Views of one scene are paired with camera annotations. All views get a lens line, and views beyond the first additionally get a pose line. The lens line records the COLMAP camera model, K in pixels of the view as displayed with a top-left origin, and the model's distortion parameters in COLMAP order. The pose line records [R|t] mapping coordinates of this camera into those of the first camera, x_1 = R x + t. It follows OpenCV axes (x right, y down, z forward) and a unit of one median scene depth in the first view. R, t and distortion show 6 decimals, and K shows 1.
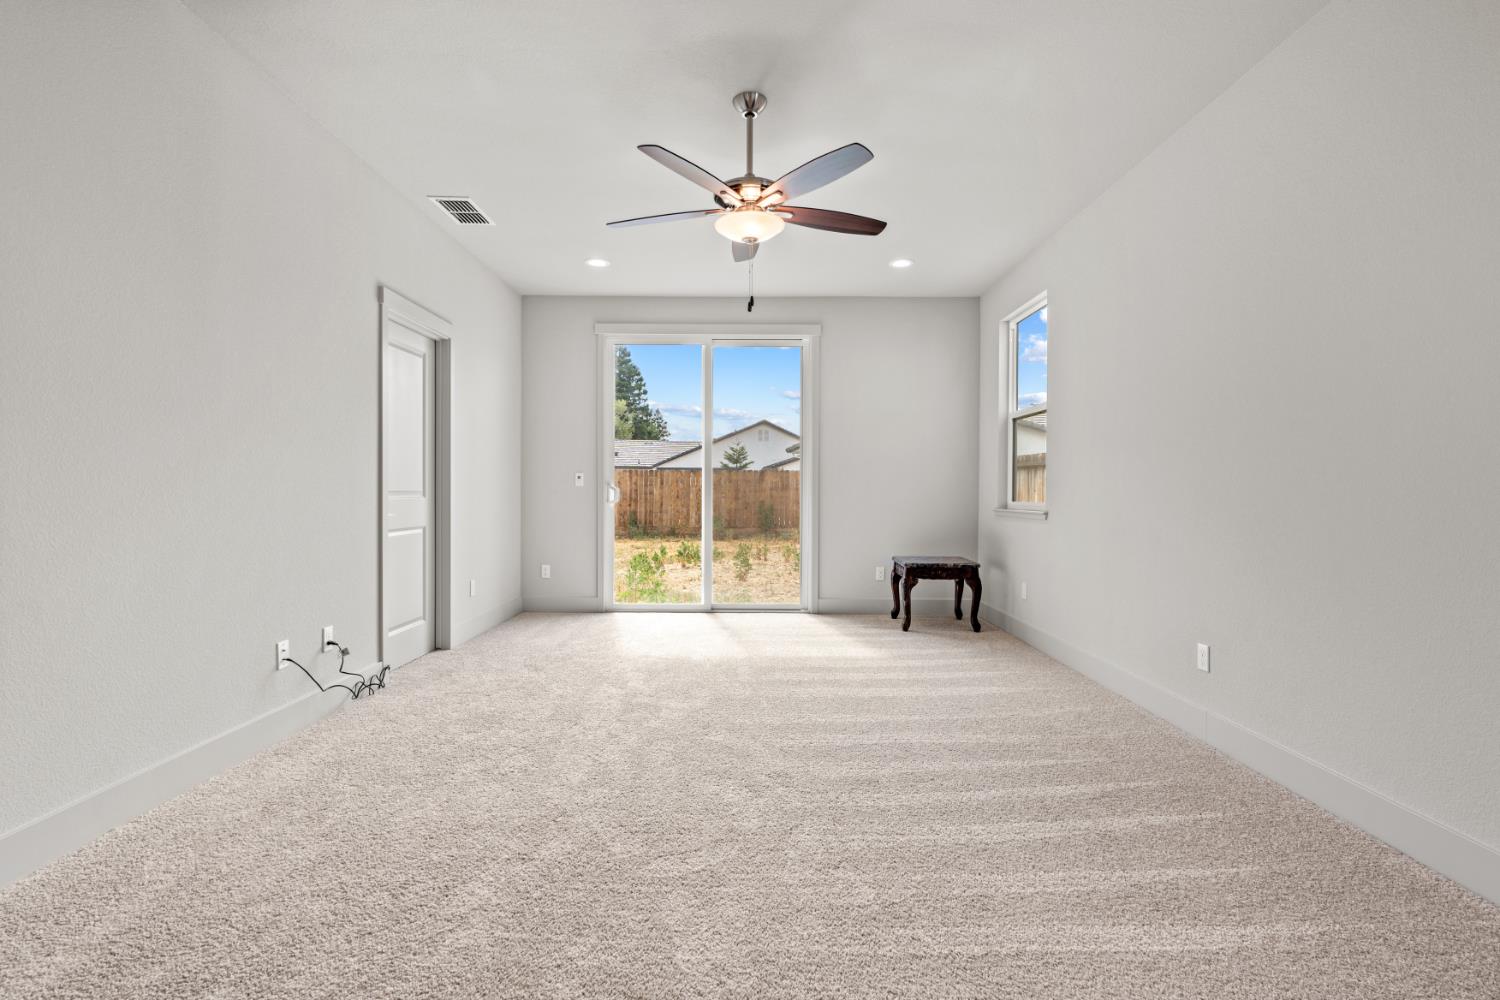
lens RADIAL K [[685.0, 0, 745.1], [0, 685.0, 509.6], [0, 0, 1]] dist [-0.005054, 0.000294]
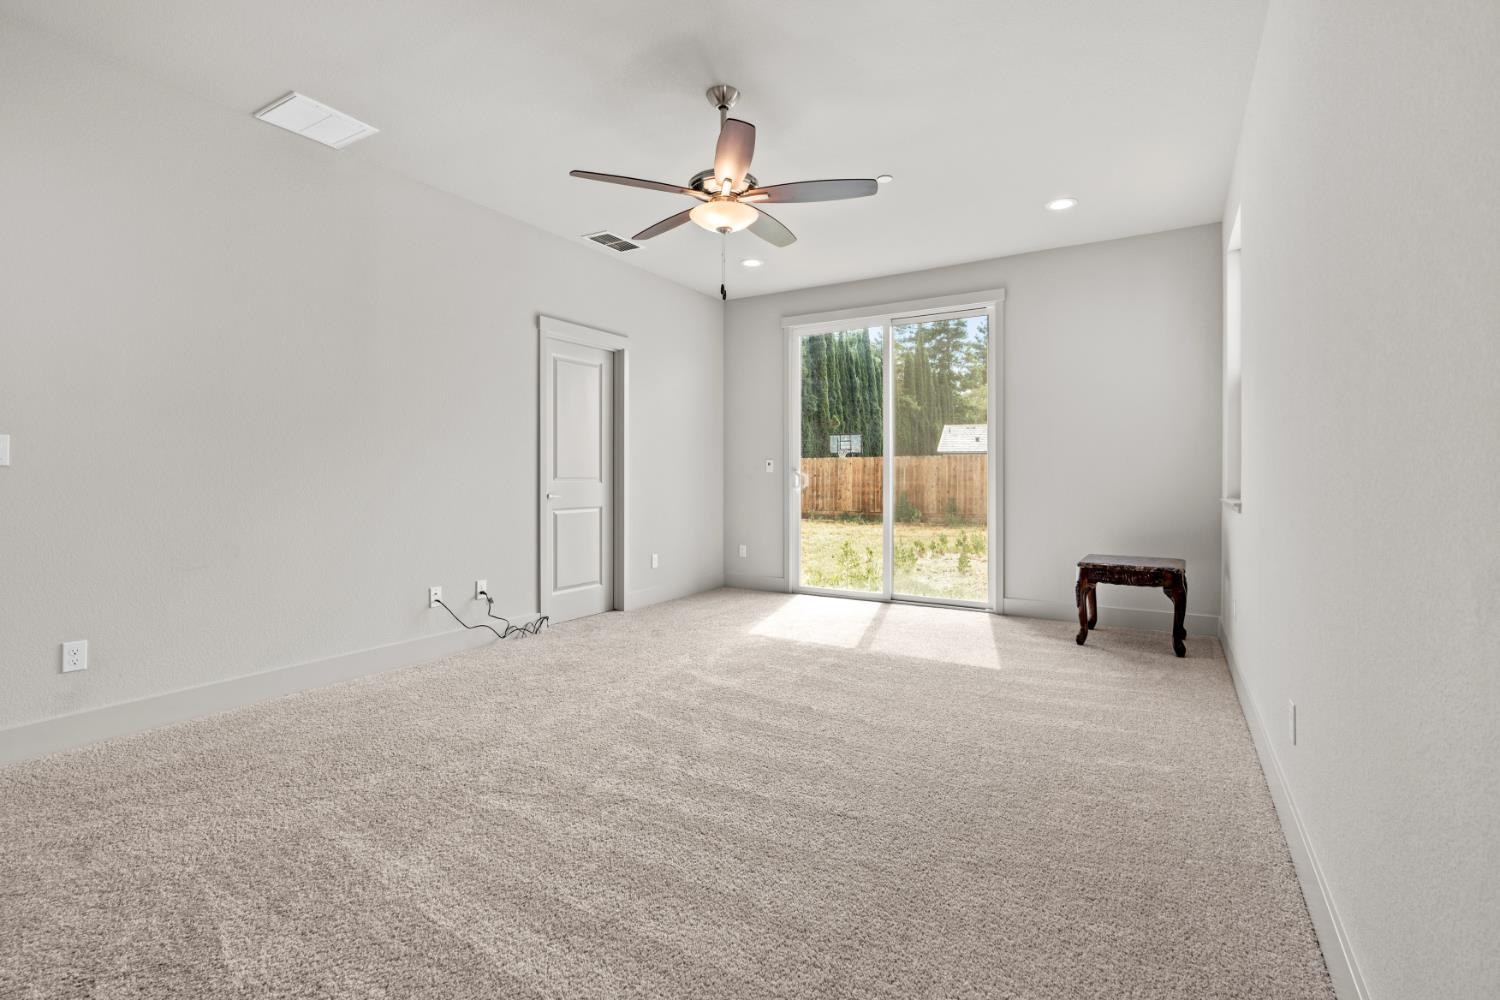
lens RADIAL K [[683.7, 0, 748.7], [0, 683.7, 486.6], [0, 0, 1]] dist [-0.012416, 0.001207]
pose [[0.855867, 0.003559, -0.517184, 0.331808], [-0.010936, 0.999877, -0.011218, 0.000327], [0.517080, 0.015257, 0.855801, 0.091047]]
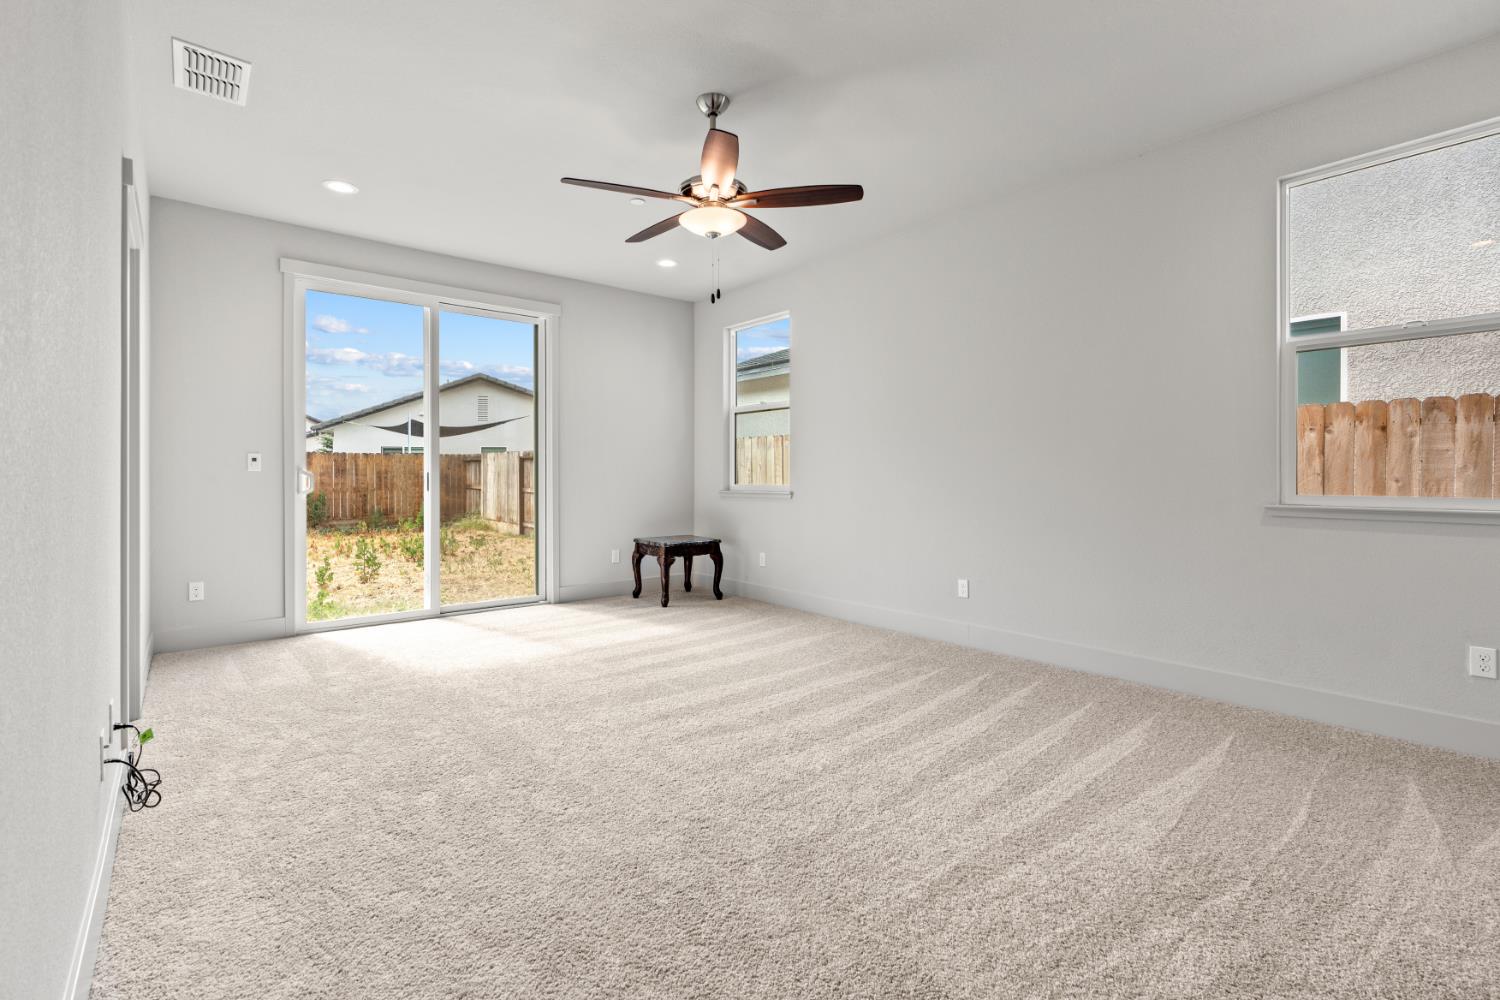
lens RADIAL K [[683.7, 0, 748.7], [0, 683.7, 486.6], [0, 0, 1]] dist [-0.012416, 0.001207]
pose [[0.763383, -0.015252, 0.645766, -0.367956], [0.022513, 0.999742, -0.003001, -0.003897], [-0.645554, 0.016829, 0.763530, 0.106645]]
